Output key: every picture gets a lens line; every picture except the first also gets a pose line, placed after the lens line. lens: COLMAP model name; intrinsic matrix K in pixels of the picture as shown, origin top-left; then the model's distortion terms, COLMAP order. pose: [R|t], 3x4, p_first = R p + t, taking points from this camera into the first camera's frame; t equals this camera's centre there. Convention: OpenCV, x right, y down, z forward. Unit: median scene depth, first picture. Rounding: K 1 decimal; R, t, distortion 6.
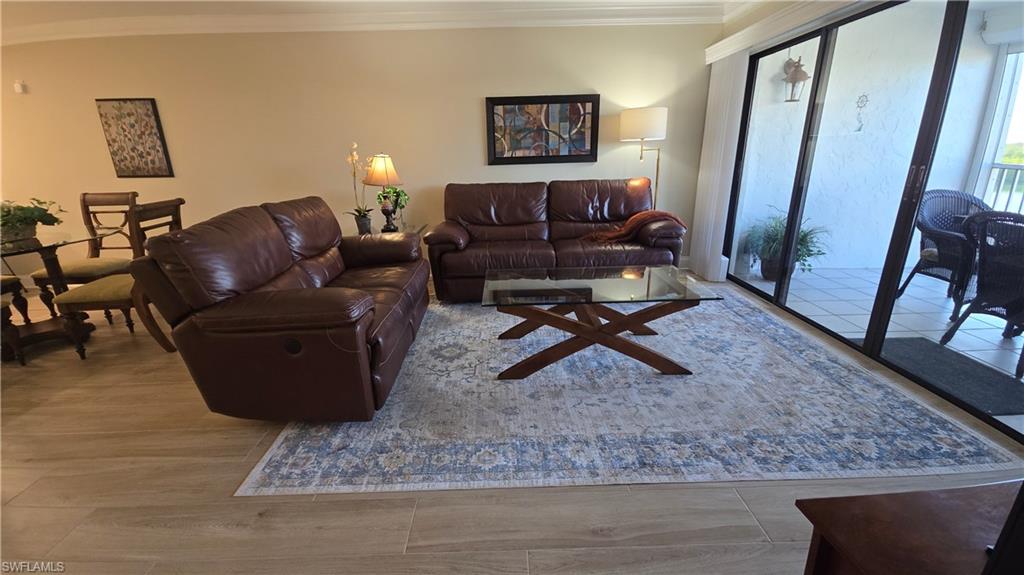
lens RADIAL K [[415.3, 0, 510.2], [0, 415.3, 288.9], [0, 0, 1]] dist [0.011912, -0.009066]
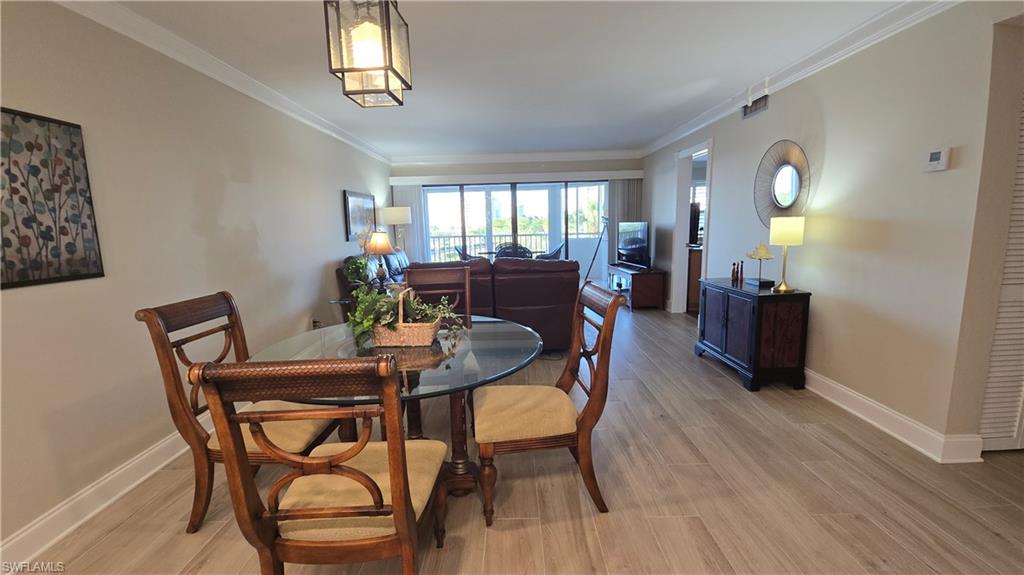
lens RADIAL K [[420.8, 0, 512.0], [0, 420.8, 287.5], [0, 0, 1]] dist [0.030246, -0.023322]
pose [[0.014740, -0.127052, 0.991787, -1.469214], [0.333212, 0.935821, 0.114930, -0.171086], [-0.942737, 0.328781, 0.056129, 0.582942]]
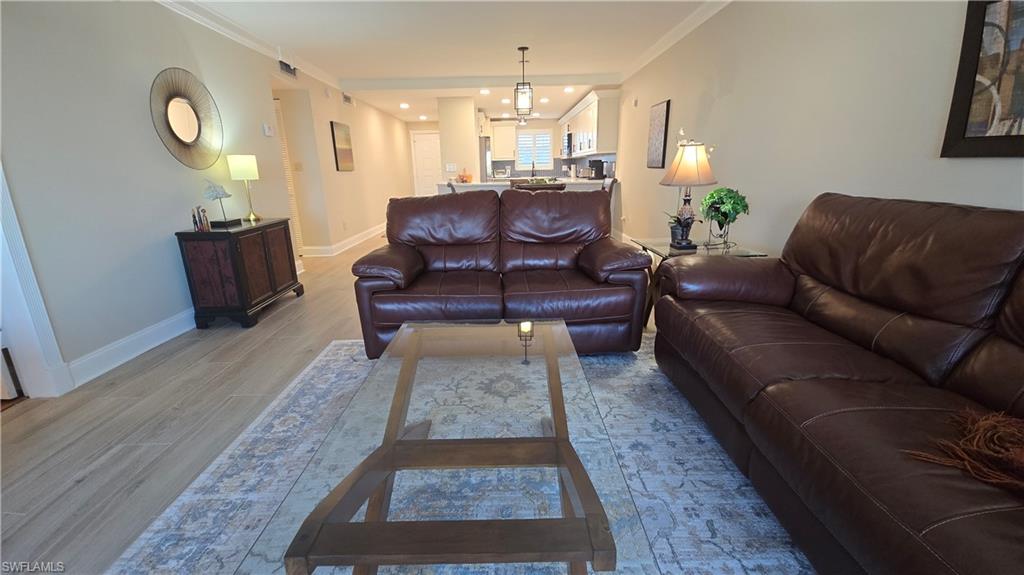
lens RADIAL K [[416.9, 0, 506.8], [0, 416.9, 288.3], [0, 0, 1]] dist [0.013458, -0.010233]
pose [[-0.010487, 0.297906, -0.954538, 0.433306], [-0.287997, 0.913241, 0.288182, -0.195756], [0.957574, 0.277926, 0.076219, 0.666068]]
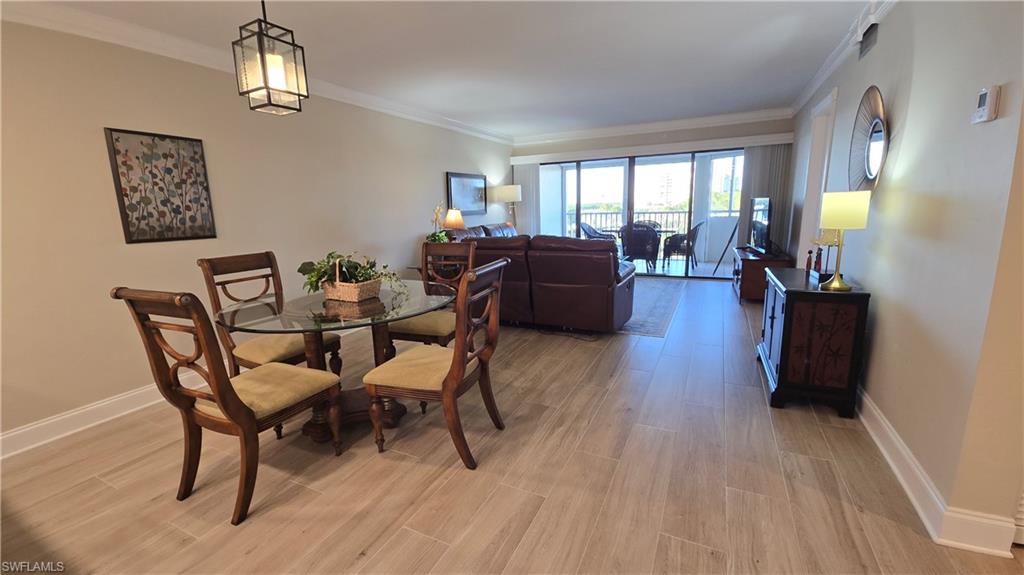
lens RADIAL K [[422.6, 0, 506.2], [0, 422.6, 290.5], [0, 0, 1]] dist [0.014711, -0.018298]
pose [[0.460497, -0.164693, 0.872249, -1.420726], [0.291927, 0.956076, 0.026400, -0.044615], [-0.838285, 0.242476, 0.488348, 0.216992]]
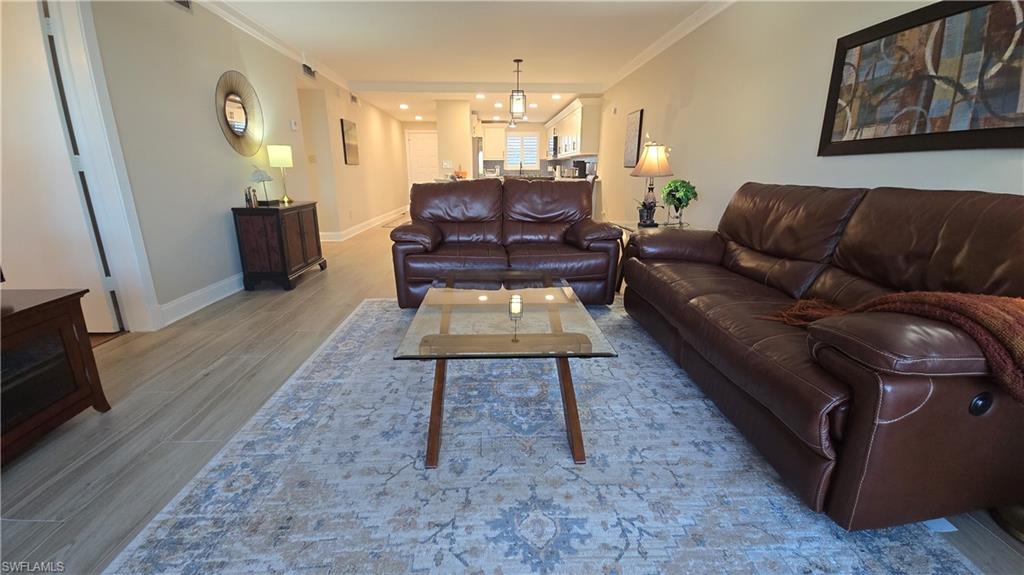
lens RADIAL K [[416.9, 0, 506.8], [0, 416.9, 288.3], [0, 0, 1]] dist [0.013458, -0.010233]
pose [[0.027229, 0.292345, -0.955925, 0.633042], [-0.310636, 0.911410, 0.269883, -0.166110], [0.950139, 0.289596, 0.115629, 0.631178]]
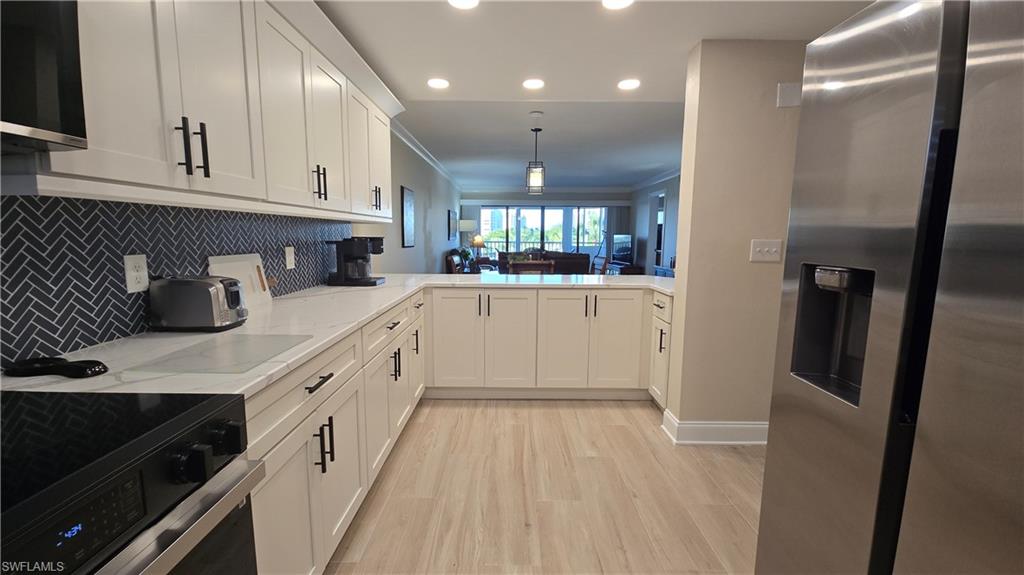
lens RADIAL K [[416.9, 0, 506.8], [0, 416.9, 288.3], [0, 0, 1]] dist [0.013458, -0.010233]
pose [[0.028656, -0.104794, 0.994081, -2.383551], [0.300246, 0.949469, 0.091436, -0.197603], [-0.953431, 0.295849, 0.058672, 0.765426]]
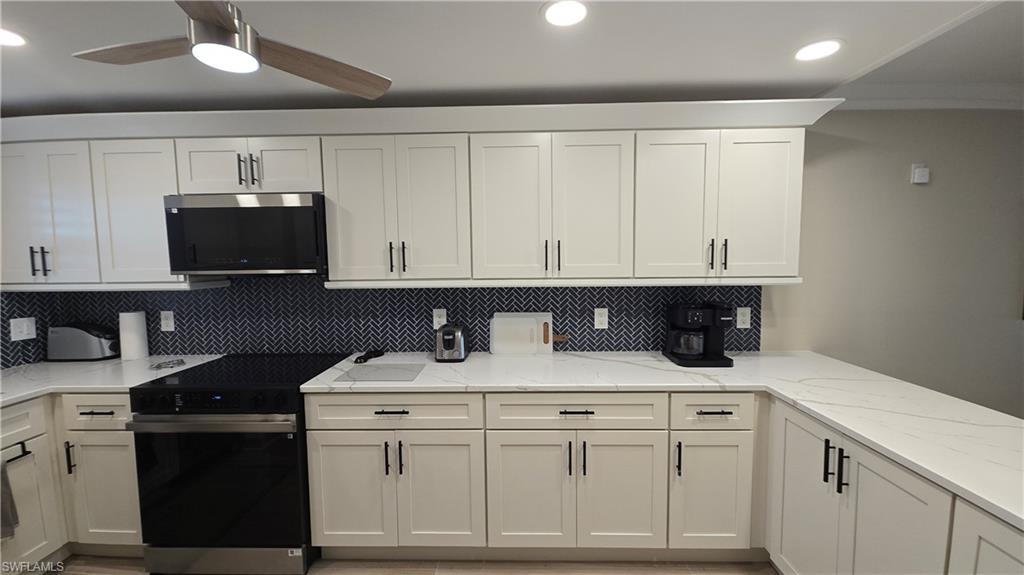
lens RADIAL K [[416.9, 0, 506.8], [0, 416.9, 288.3], [0, 0, 1]] dist [0.013458, -0.010233]
pose [[0.998910, 0.016667, -0.043599, -1.868691], [-0.026501, 0.971435, -0.235822, -0.166402], [0.038424, 0.236721, 0.970818, 0.425971]]
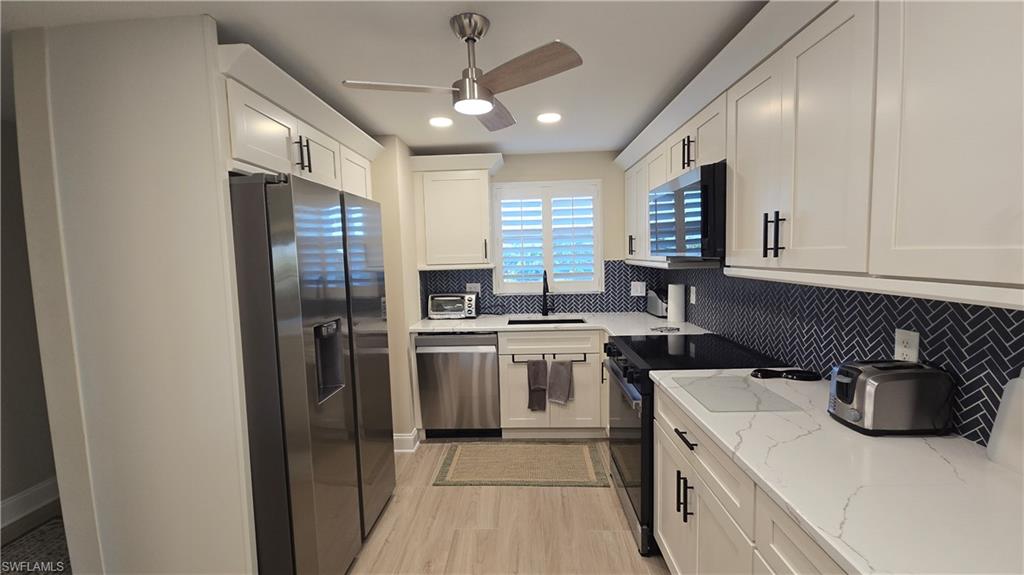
lens RADIAL K [[416.9, 0, 506.8], [0, 416.9, 288.3], [0, 0, 1]] dist [0.013458, -0.010233]
pose [[-0.060036, 0.111272, -0.991975, -1.633587], [-0.279641, 0.952100, 0.123723, -0.276130], [0.958226, 0.284825, -0.026044, 0.769064]]
